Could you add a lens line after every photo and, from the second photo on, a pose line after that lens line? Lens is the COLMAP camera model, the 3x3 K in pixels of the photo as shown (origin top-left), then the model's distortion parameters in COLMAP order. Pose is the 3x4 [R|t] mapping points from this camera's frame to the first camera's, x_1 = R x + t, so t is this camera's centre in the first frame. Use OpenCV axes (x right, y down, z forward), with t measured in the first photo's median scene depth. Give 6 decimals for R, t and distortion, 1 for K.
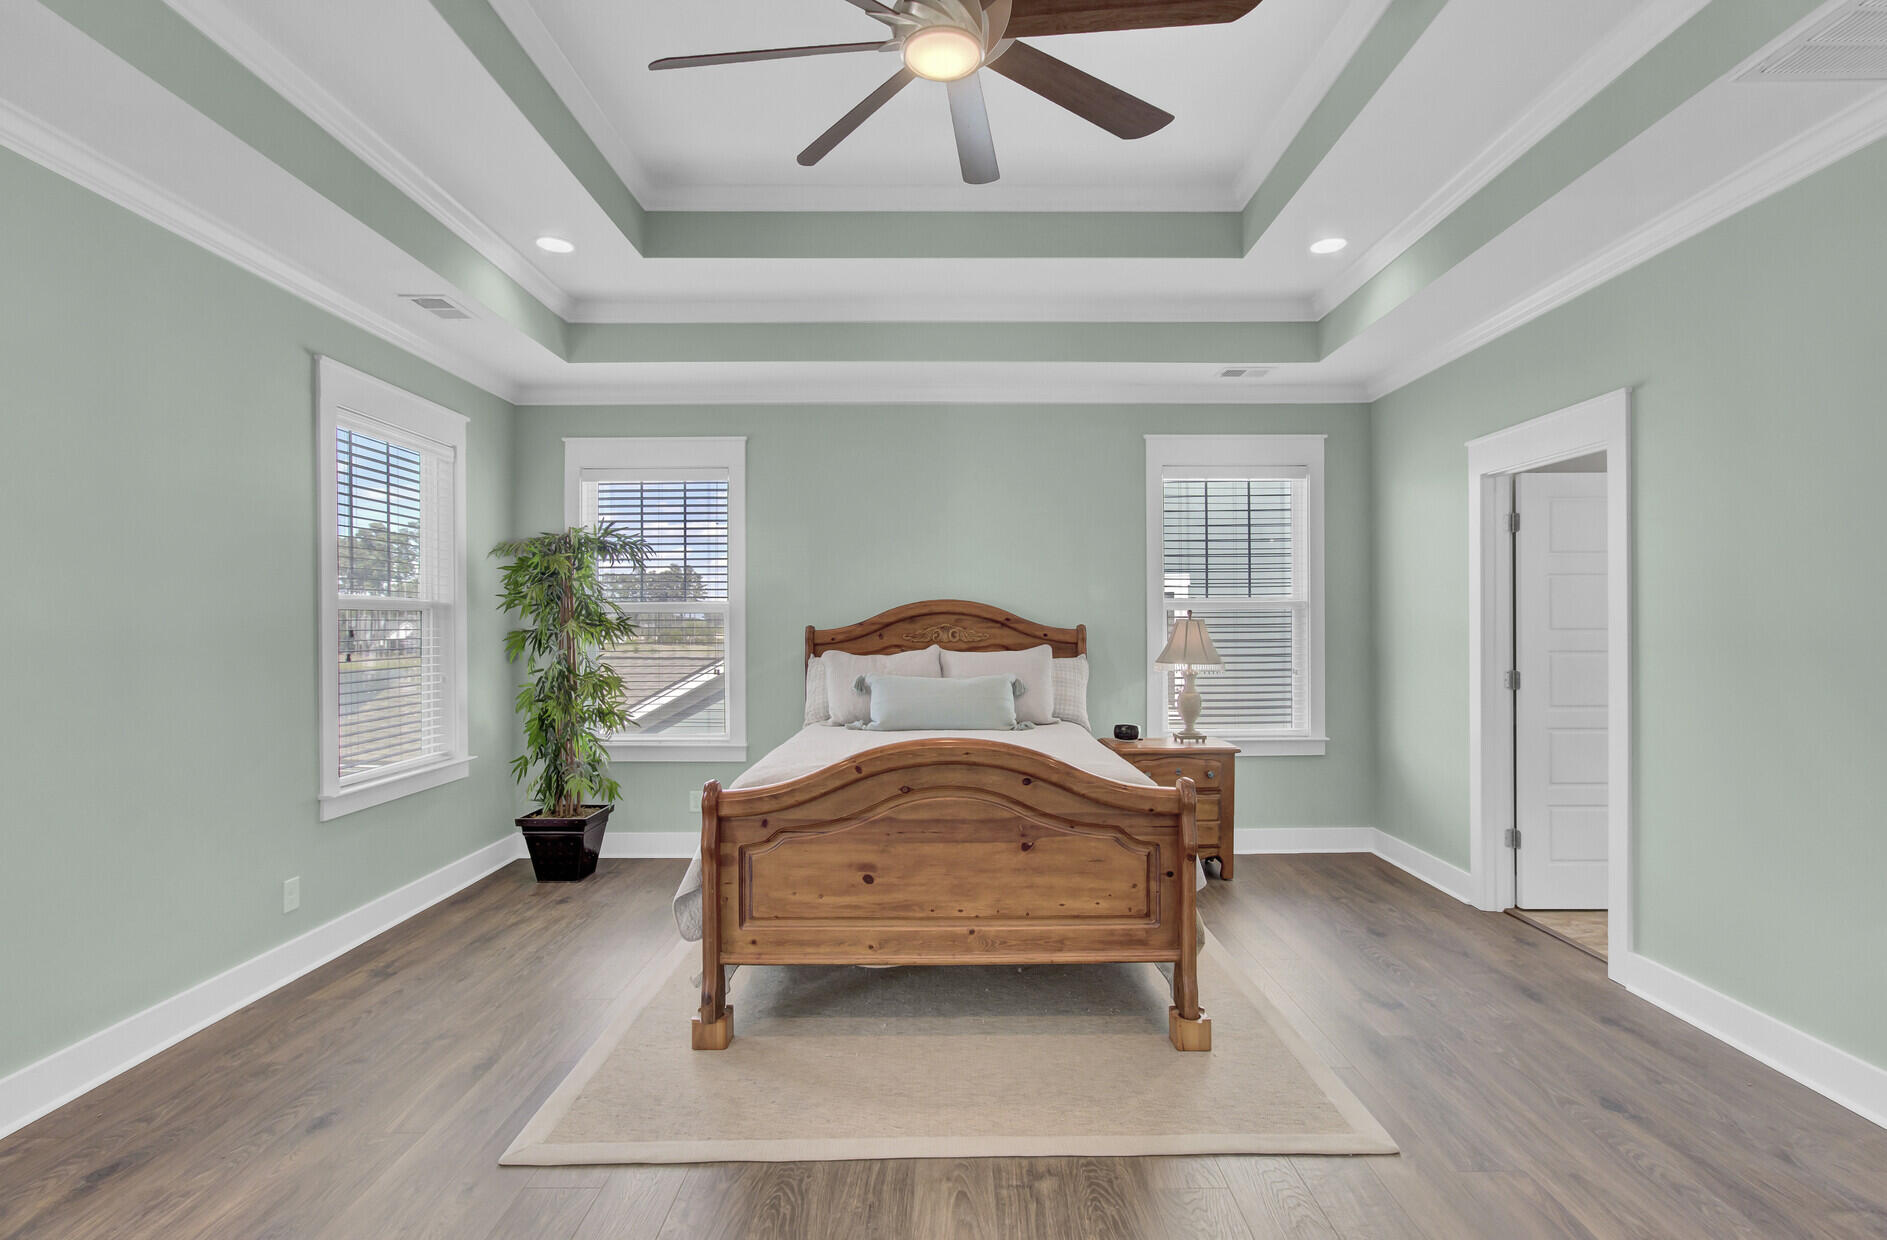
lens RADIAL K [[877.3, 0, 946.6], [0, 877.3, 630.4], [0, 0, 1]] dist [0.000790, 0.001899]
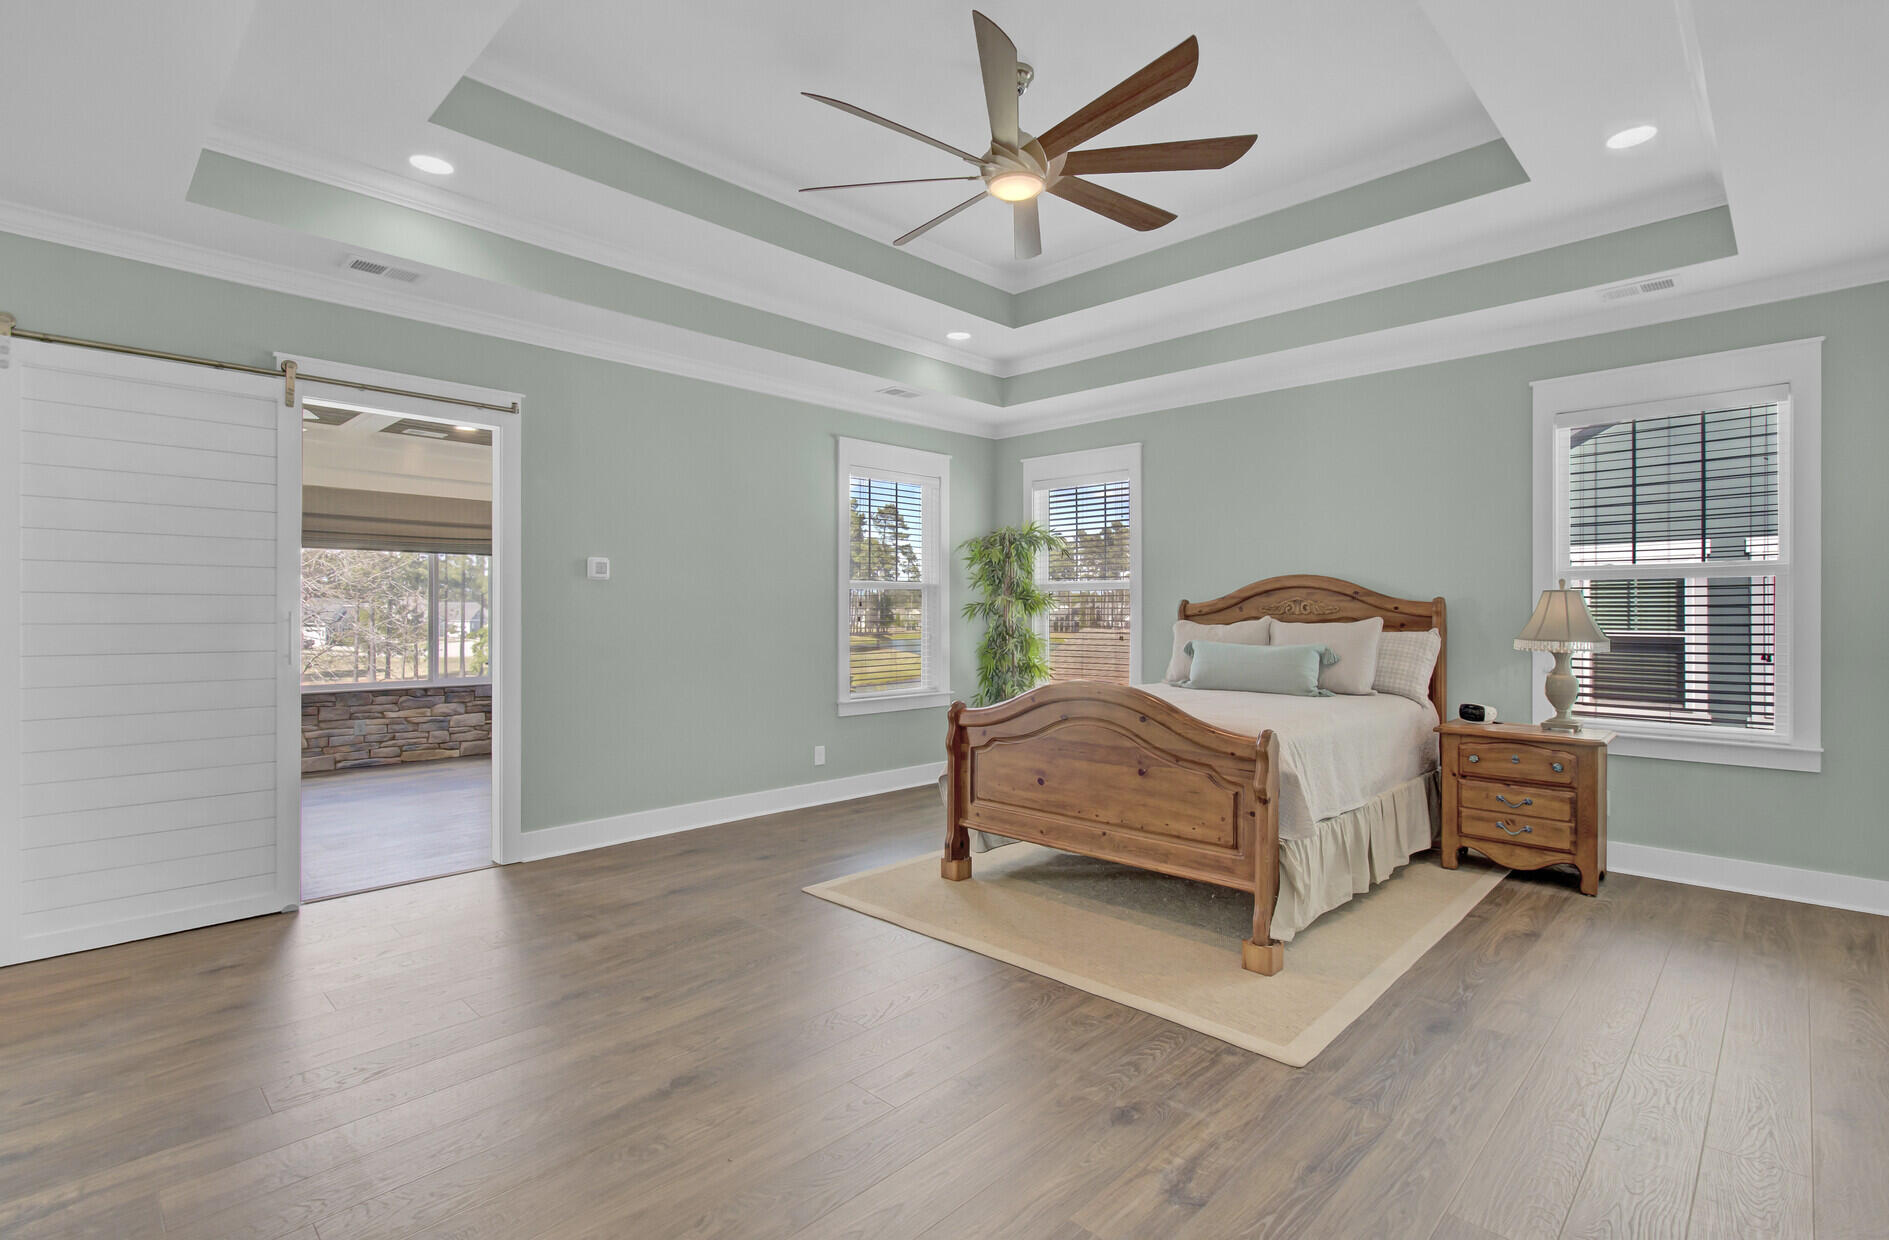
lens RADIAL K [[878.2, 0, 944.0], [0, 878.2, 613.3], [0, 0, 1]] dist [0.000790, 0.001899]
pose [[0.714967, 0.006546, -0.699127, 0.703452], [-0.007817, 0.999969, 0.001368, 0.022796], [0.699114, 0.004487, 0.714996, -0.068728]]
